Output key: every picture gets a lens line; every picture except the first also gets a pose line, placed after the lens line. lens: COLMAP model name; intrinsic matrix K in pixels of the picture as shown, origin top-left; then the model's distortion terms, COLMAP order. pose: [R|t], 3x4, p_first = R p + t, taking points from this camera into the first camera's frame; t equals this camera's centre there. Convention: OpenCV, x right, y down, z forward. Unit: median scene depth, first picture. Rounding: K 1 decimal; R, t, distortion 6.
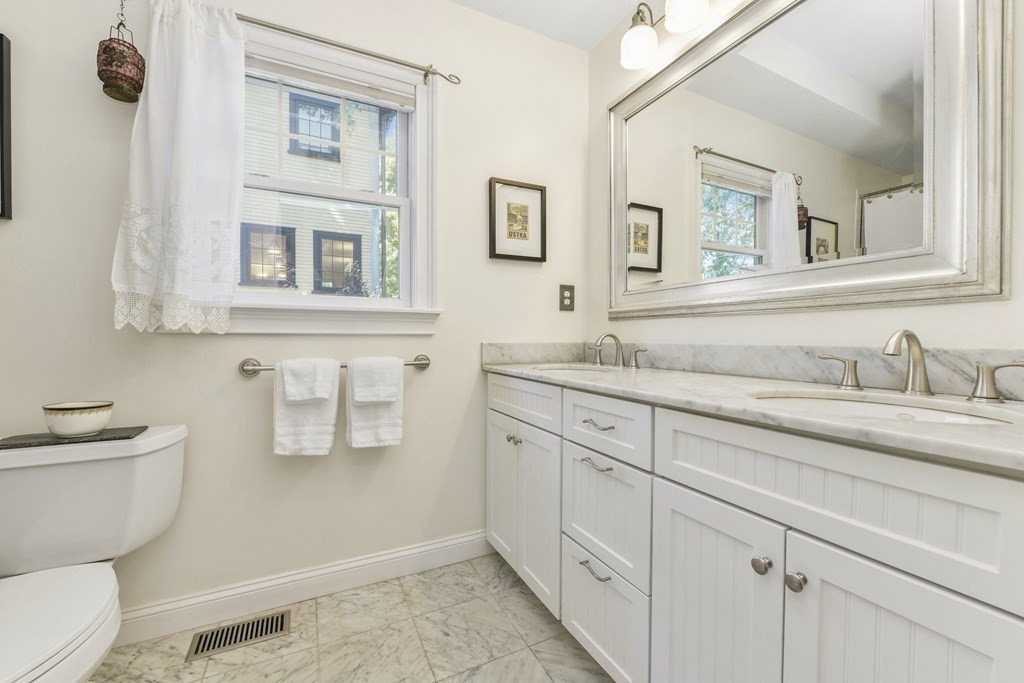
lens RADIAL K [[412.4, 0, 511.4], [0, 412.4, 341.4], [0, 0, 1]] dist [-0.013705, -0.000260]
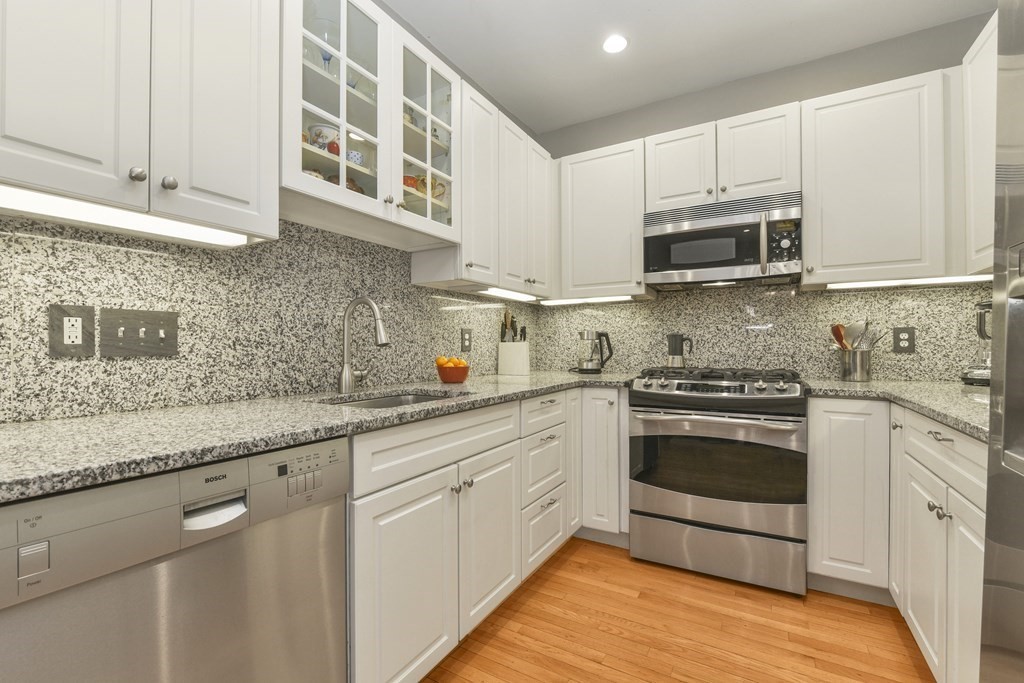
lens RADIAL K [[439.5, 0, 511.4], [0, 439.5, 343.7], [0, 0, 1]] dist [-0.000515, -0.000017]
pose [[-0.550027, -0.005967, 0.835126, -1.169844], [0.006443, 0.999914, 0.011388, -0.126139], [-0.835122, 0.011644, -0.549941, 1.867882]]
